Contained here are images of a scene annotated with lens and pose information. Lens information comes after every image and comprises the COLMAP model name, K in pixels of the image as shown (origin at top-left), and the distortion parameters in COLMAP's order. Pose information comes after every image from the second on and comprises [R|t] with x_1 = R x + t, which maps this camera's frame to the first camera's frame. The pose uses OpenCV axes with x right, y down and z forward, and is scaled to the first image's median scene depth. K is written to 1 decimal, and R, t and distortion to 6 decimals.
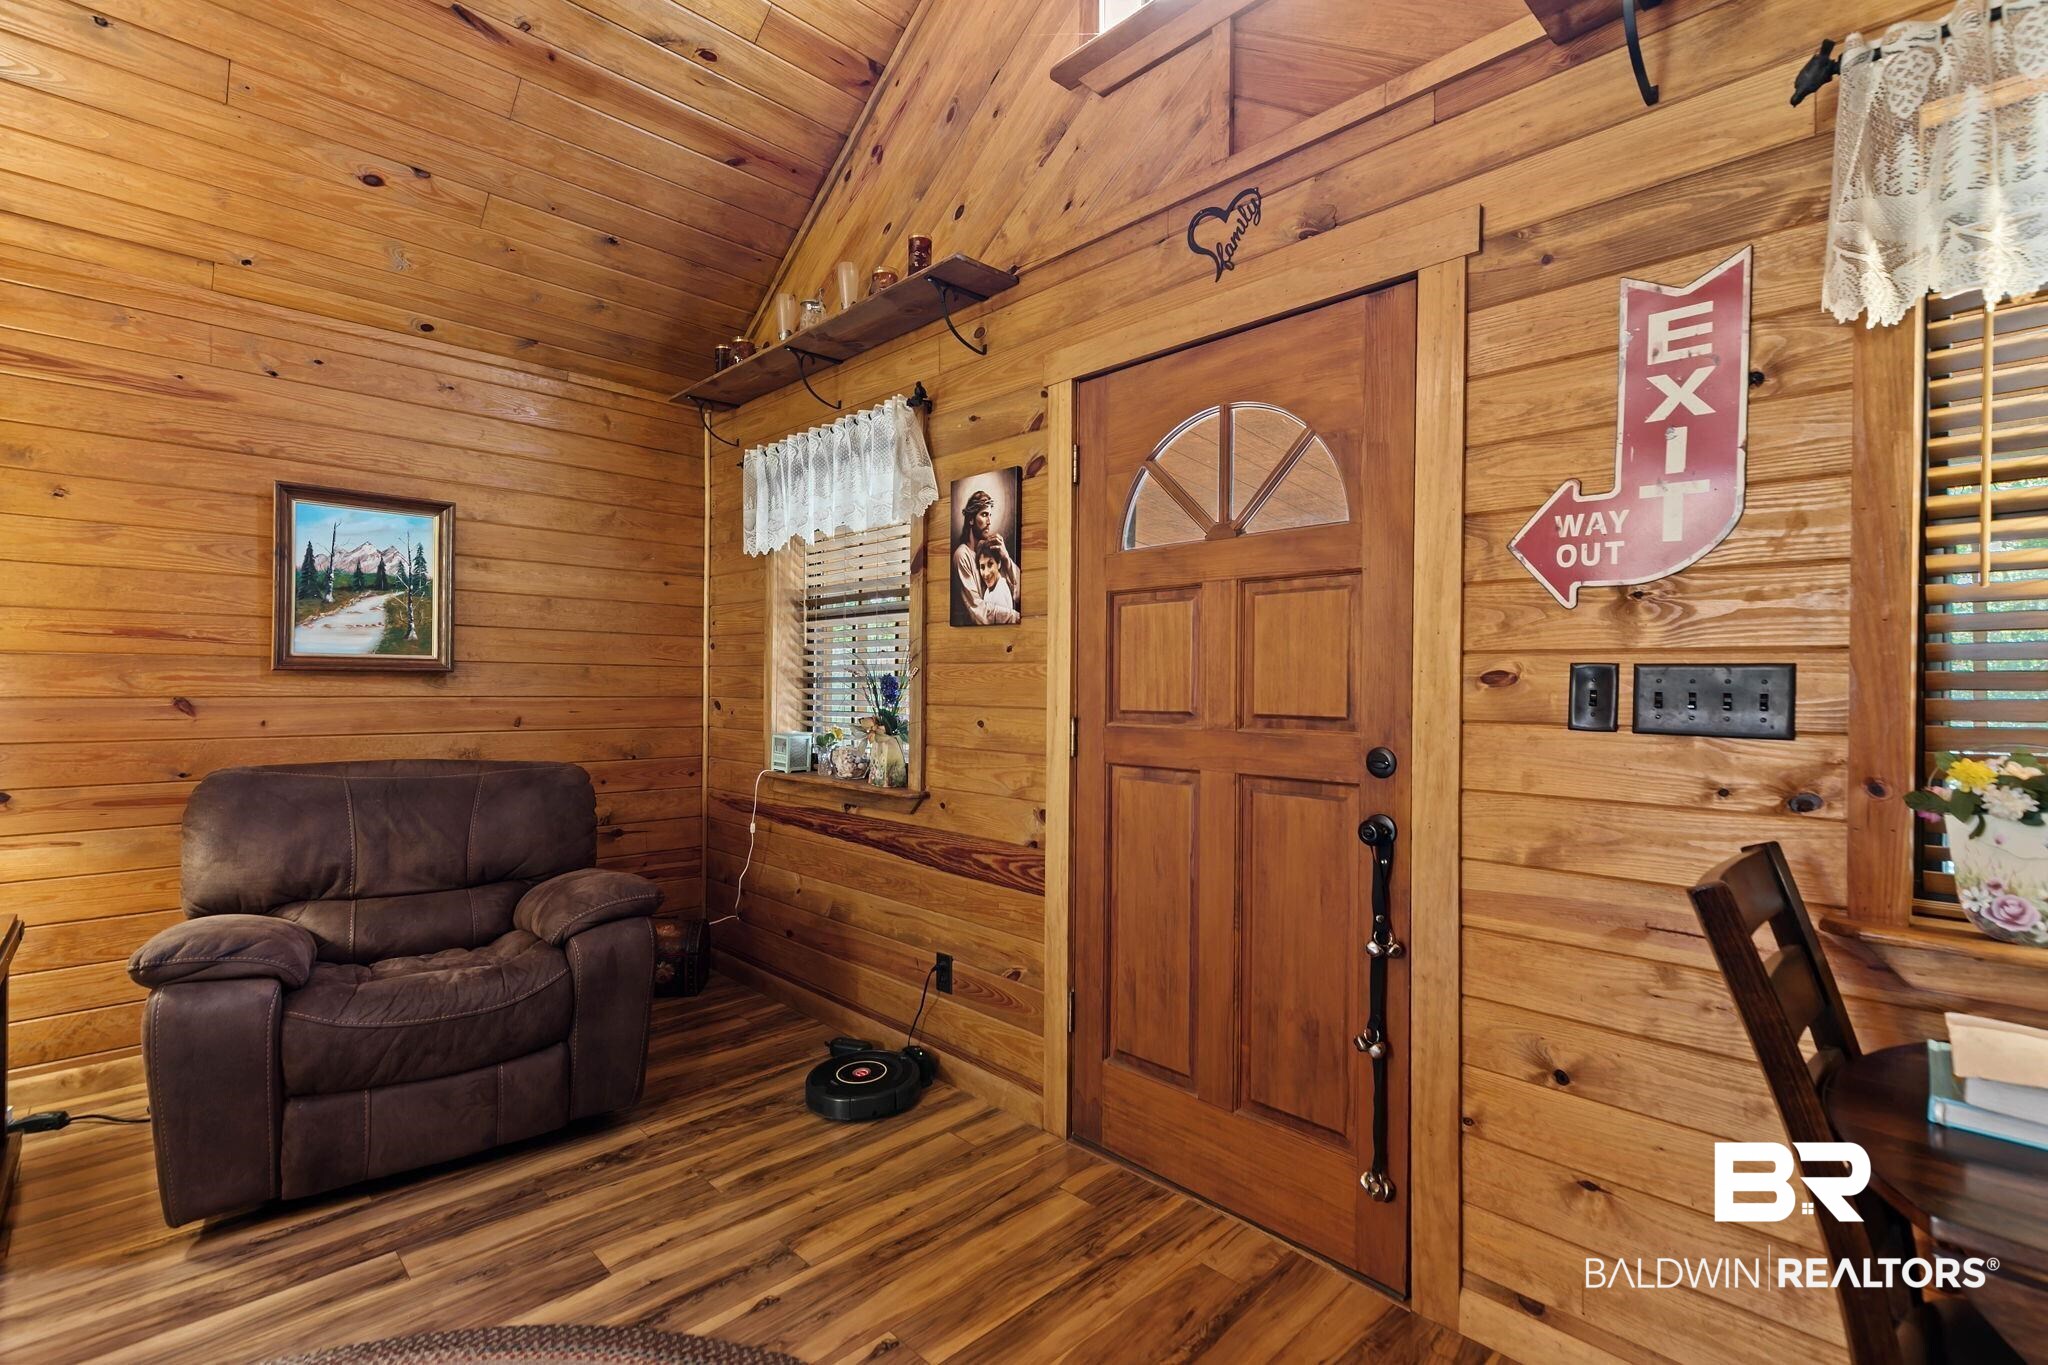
lens RADIAL K [[938.3, 0, 1026.4], [0, 938.3, 683.6], [0, 0, 1]] dist [0.014188, -0.000879]
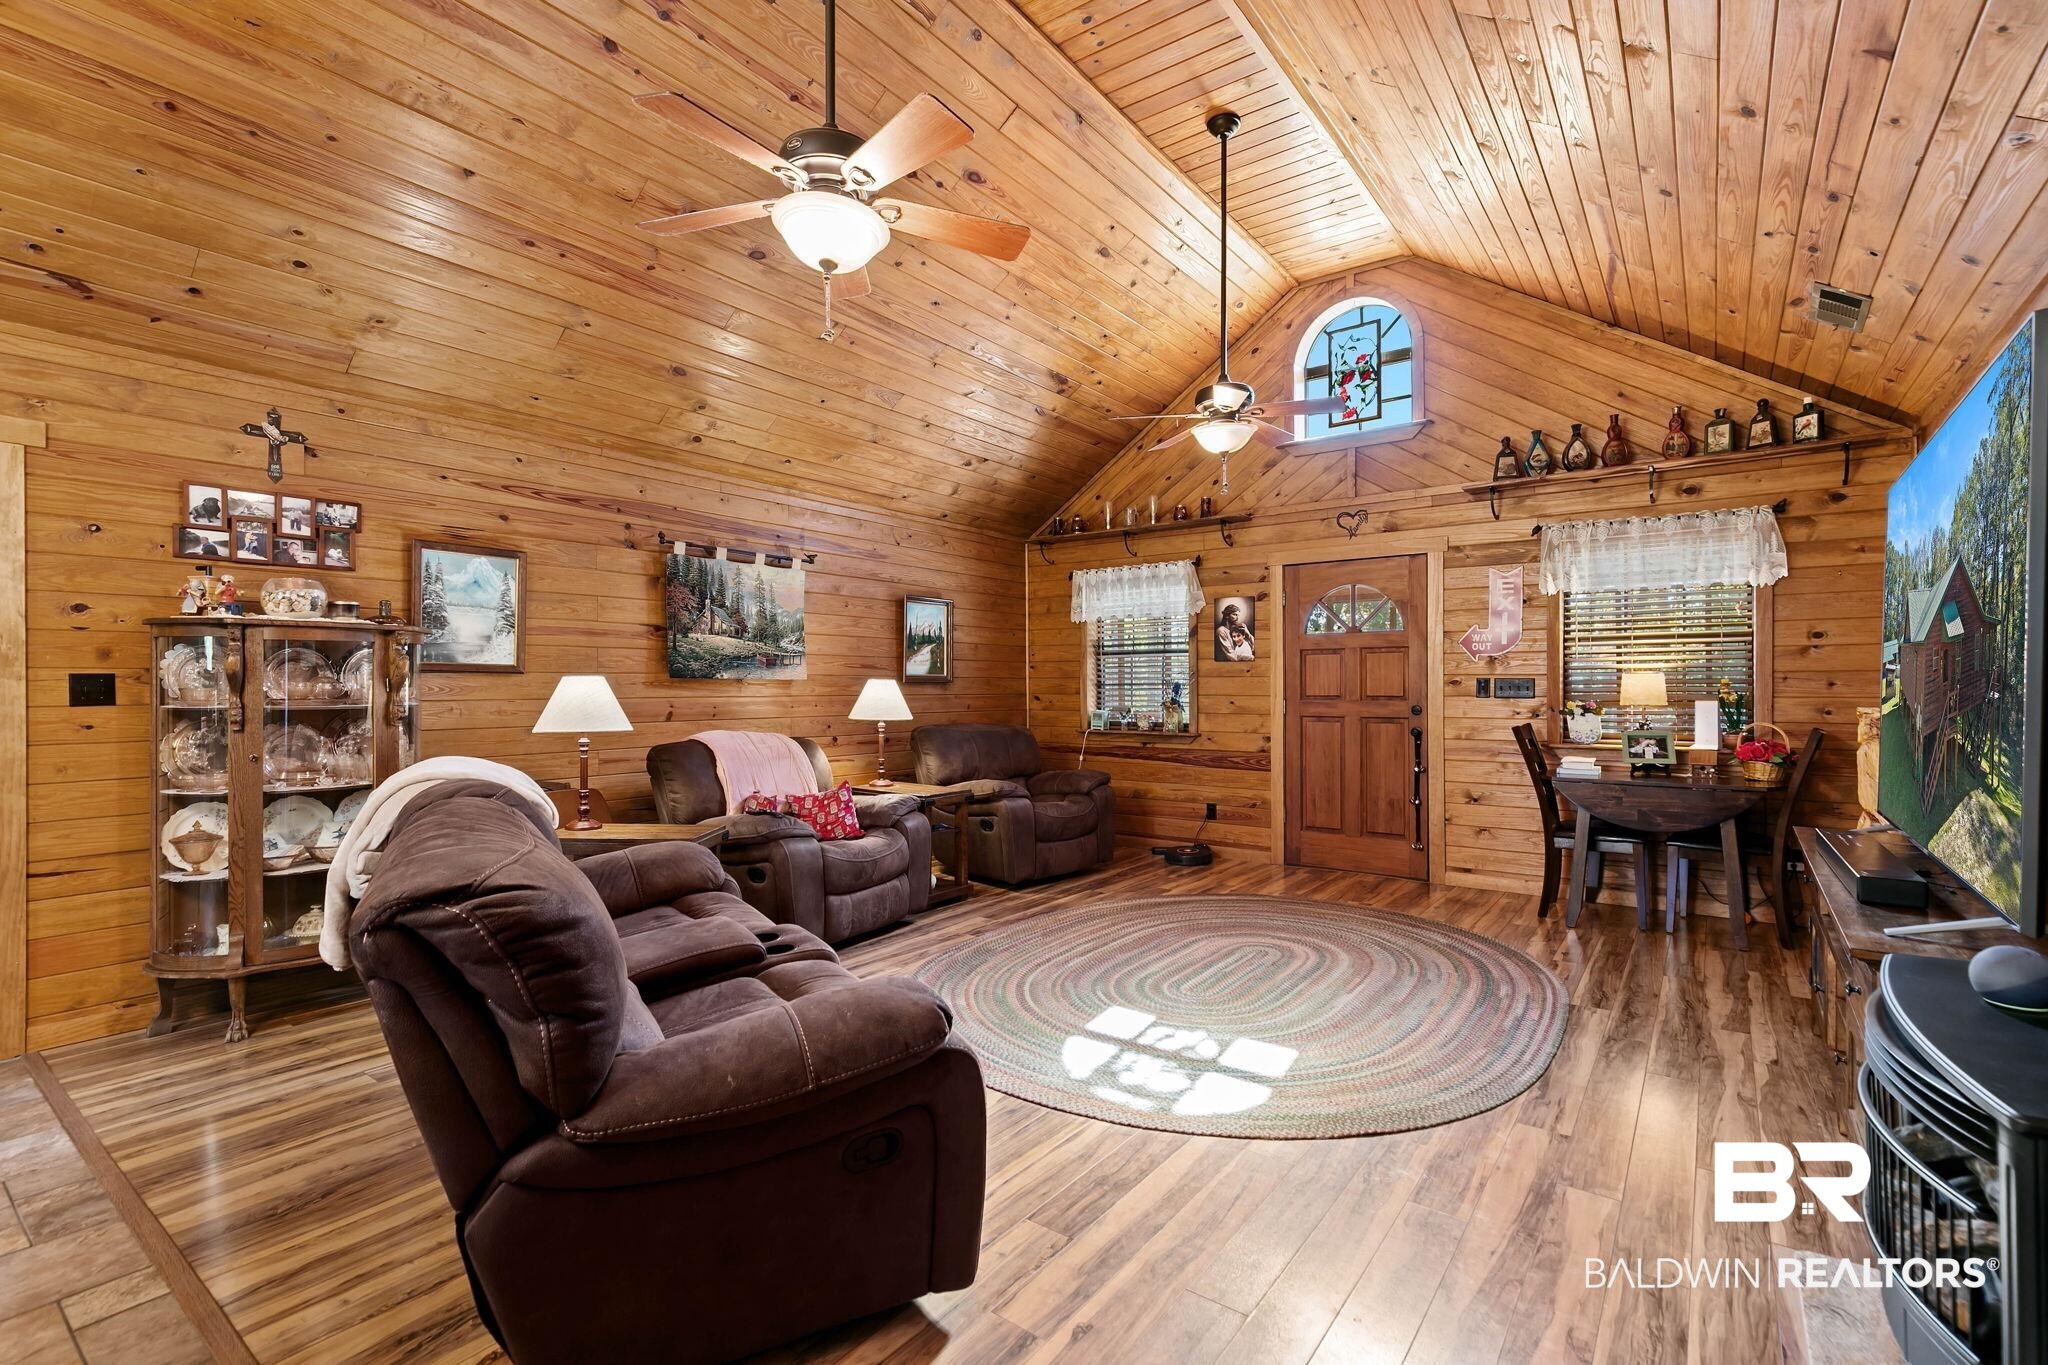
lens RADIAL K [[929.7, 0, 1043.0], [0, 929.7, 683.7], [0, 0, 1]] dist [0.029488, -0.000072]
pose [[0.984866, -0.008947, 0.173085, -0.927579], [0.009257, 0.999957, -0.000983, -0.007314], [-0.173069, 0.002571, 0.984906, -1.230637]]
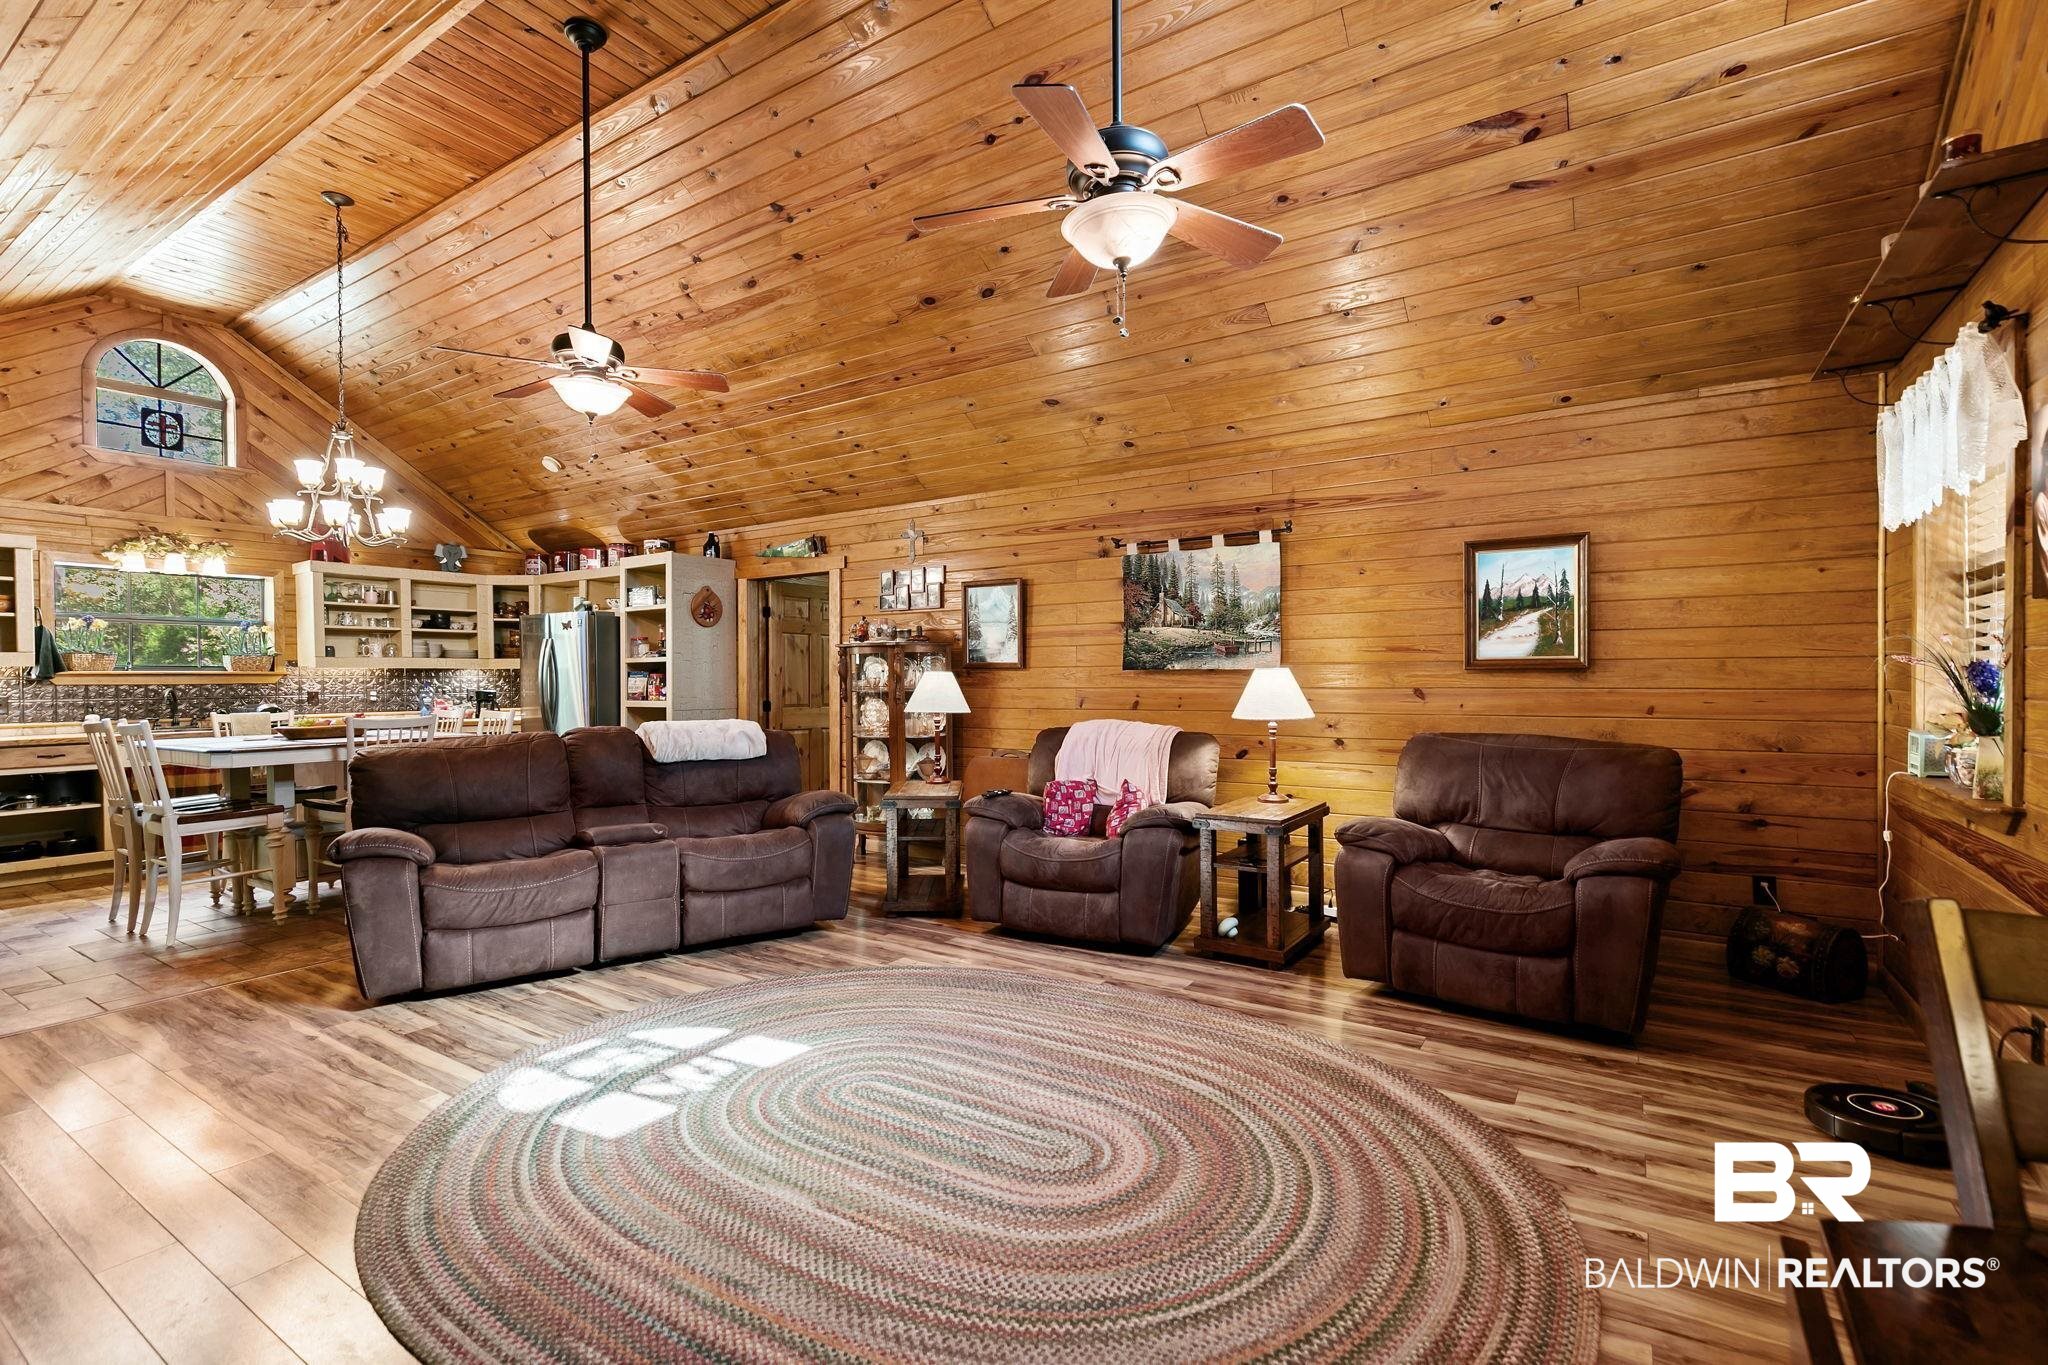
lens RADIAL K [[938.3, 0, 1026.4], [0, 938.3, 683.6], [0, 0, 1]] dist [0.014188, -0.000879]
pose [[0.223478, -0.004207, -0.974700, 0.529188], [0.009535, 0.999952, -0.002130, 0.004018], [0.974662, -0.008818, 0.223507, 0.001882]]
